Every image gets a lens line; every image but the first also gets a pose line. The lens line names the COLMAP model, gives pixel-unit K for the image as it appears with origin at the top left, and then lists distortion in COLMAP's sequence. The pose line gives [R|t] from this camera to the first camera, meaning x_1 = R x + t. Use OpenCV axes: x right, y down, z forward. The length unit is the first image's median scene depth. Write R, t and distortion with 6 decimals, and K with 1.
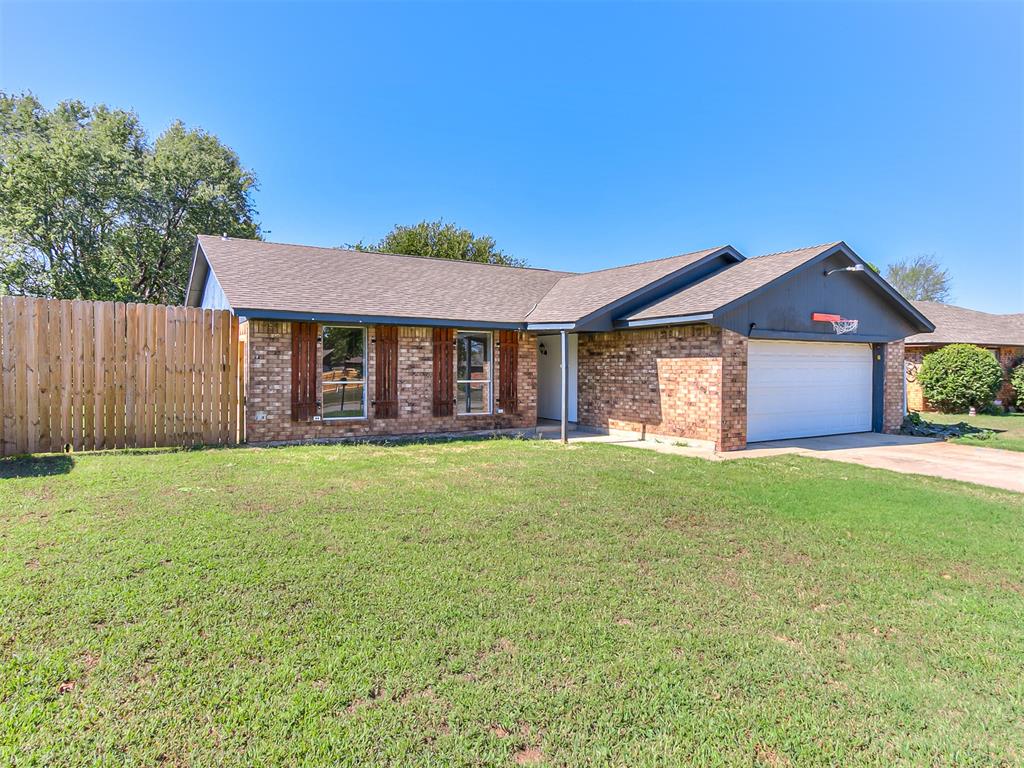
lens RADIAL K [[620.5, 0, 513.1], [0, 620.5, 344.7], [0, 0, 1]] dist [0.002056, 0.000163]
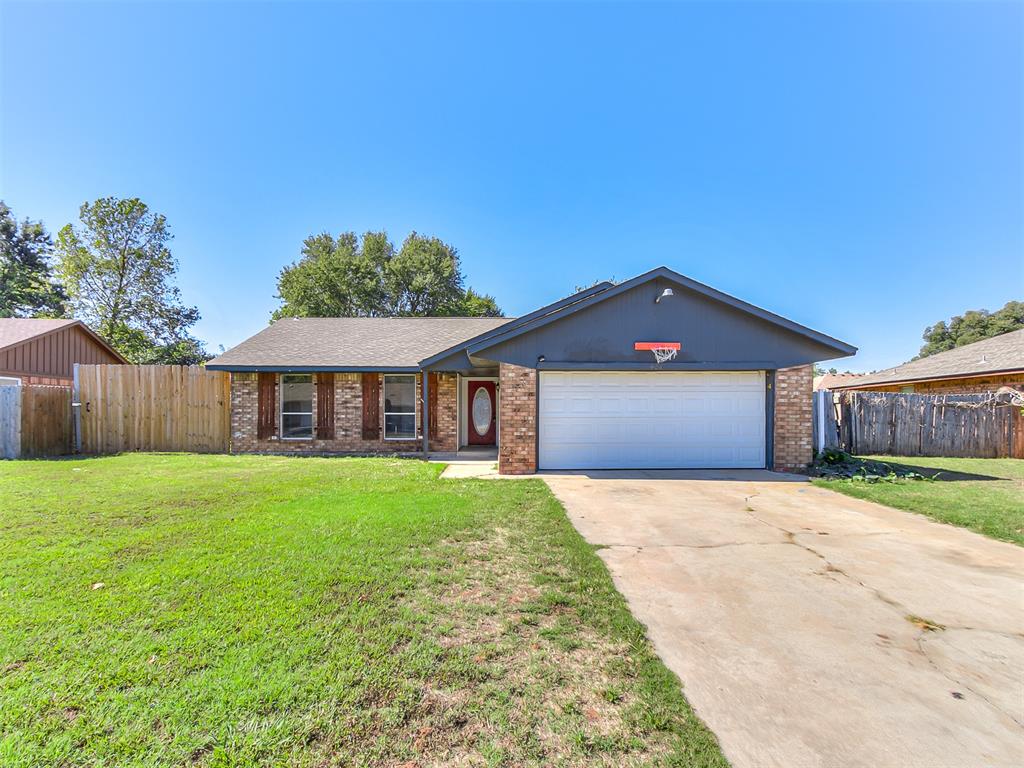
lens RADIAL K [[538.7, 0, 512.2], [0, 538.7, 397.2], [0, 0, 1]] dist [0.019064, 0.001432]
pose [[0.866637, -0.018242, -0.498606, 0.753366], [0.022181, 0.999752, 0.001977, 0.030457], [0.498446, -0.012773, 0.866827, 0.162203]]
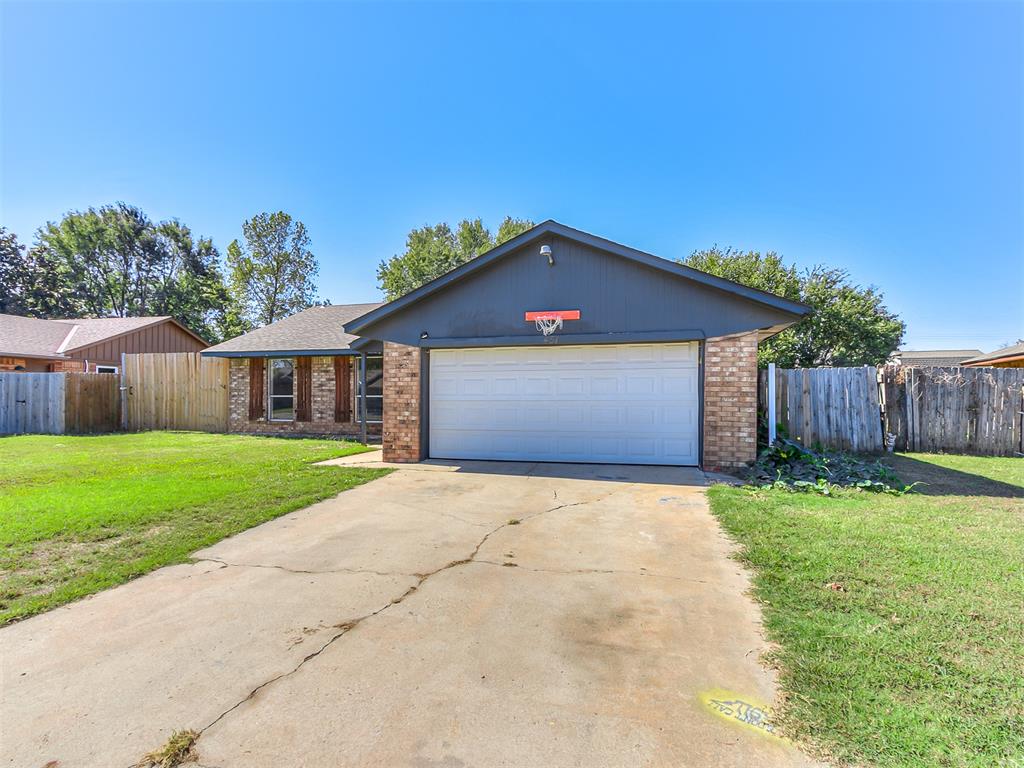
lens RADIAL K [[529.7, 0, 512.0], [0, 529.7, 384.0], [0, 0, 1]] dist [0.018528, 0.000030]
pose [[0.689162, -0.020032, -0.724331, 1.004665], [0.030490, 0.999534, 0.001366, 0.044699], [0.723966, -0.023026, 0.689451, 0.500488]]
